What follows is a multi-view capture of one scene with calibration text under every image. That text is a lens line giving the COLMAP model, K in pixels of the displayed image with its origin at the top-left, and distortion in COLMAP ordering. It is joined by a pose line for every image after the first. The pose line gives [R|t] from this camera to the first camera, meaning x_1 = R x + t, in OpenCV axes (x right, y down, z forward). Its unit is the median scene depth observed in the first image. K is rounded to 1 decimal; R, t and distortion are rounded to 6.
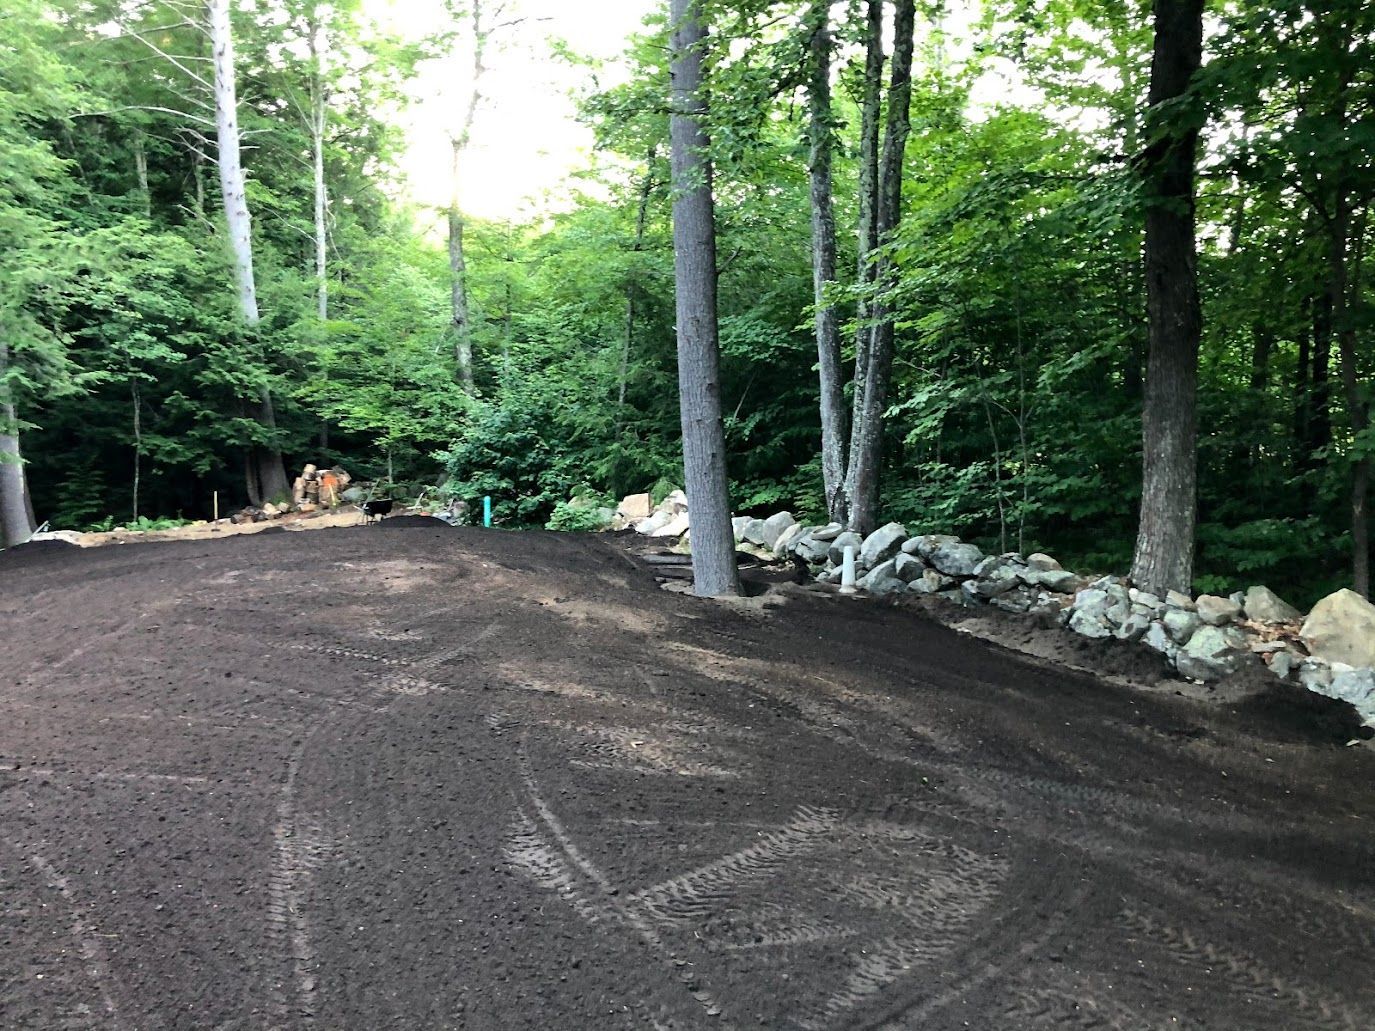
lens RADIAL K [[1133.8, 0, 685.2], [0, 1133.8, 504.5], [0, 0, 1]] dist [0.059115, -0.047879]
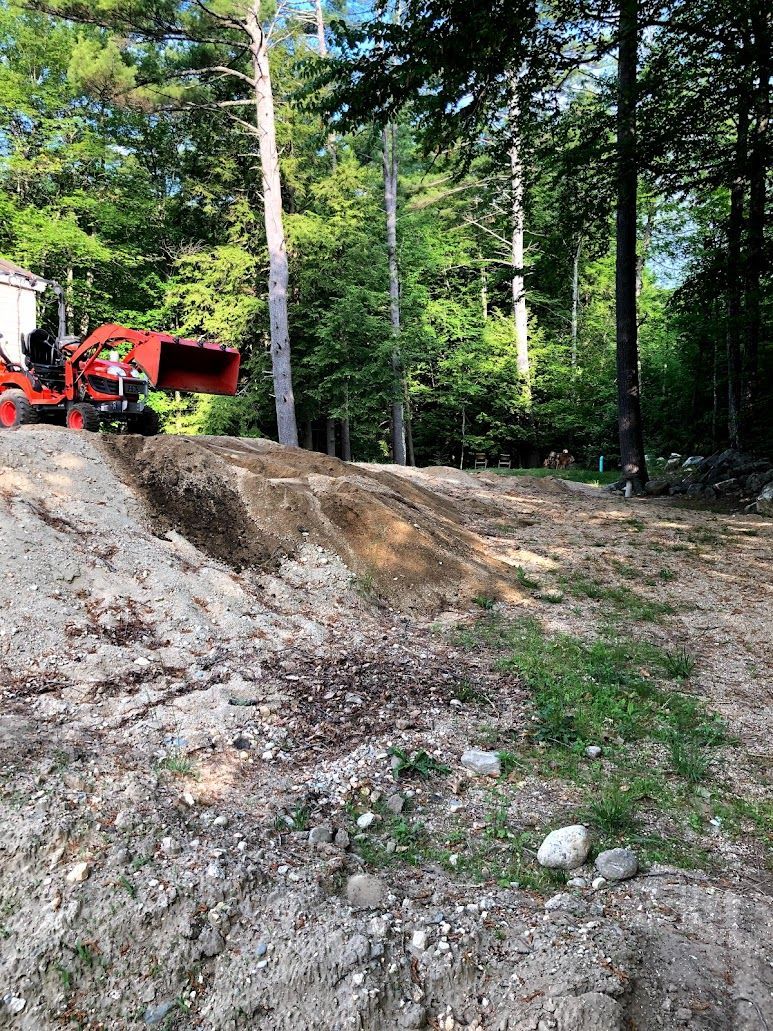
lens RADIAL K [[833.7, 0, 391.3], [0, 833.7, 514.8], [0, 0, 1]] dist [0.021242, -0.014712]
pose [[0.821646, 0.043964, -0.568300, 0.213931], [-0.041135, 0.998995, 0.017810, 0.052839], [0.568512, 0.008744, 0.822628, -0.204672]]
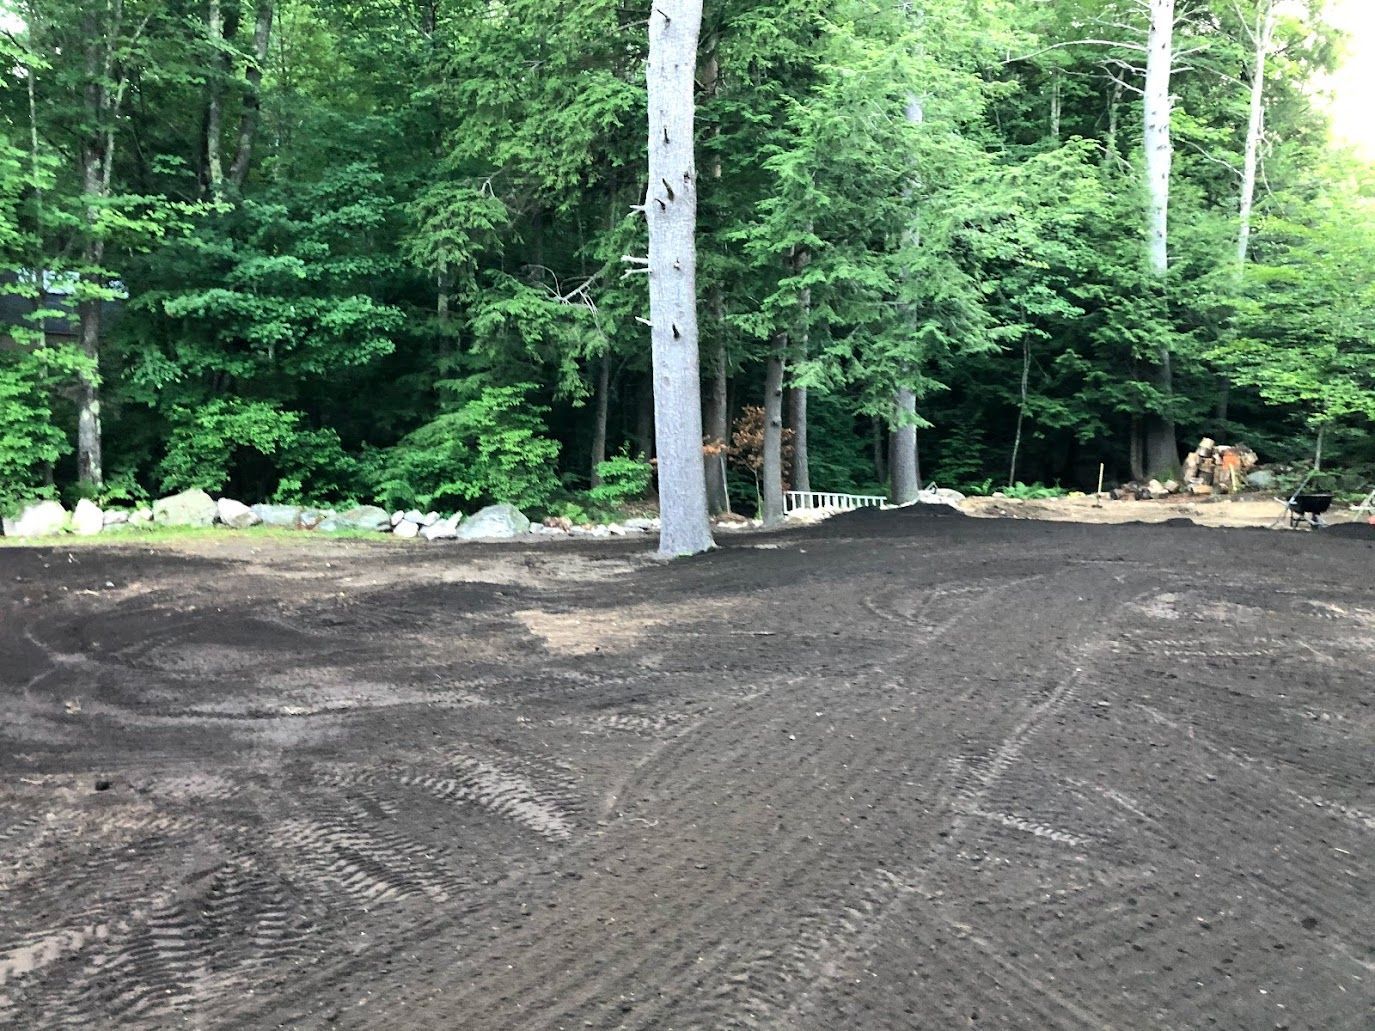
lens RADIAL K [[1150.0, 0, 675.5], [0, 1150.0, 500.1], [0, 0, 1]] dist [0.047247, -0.069024]
pose [[0.751232, 0.107885, -0.651161, -0.063358], [-0.088488, 0.994107, 0.062617, -0.008802], [0.654080, 0.010580, 0.756352, 0.091539]]
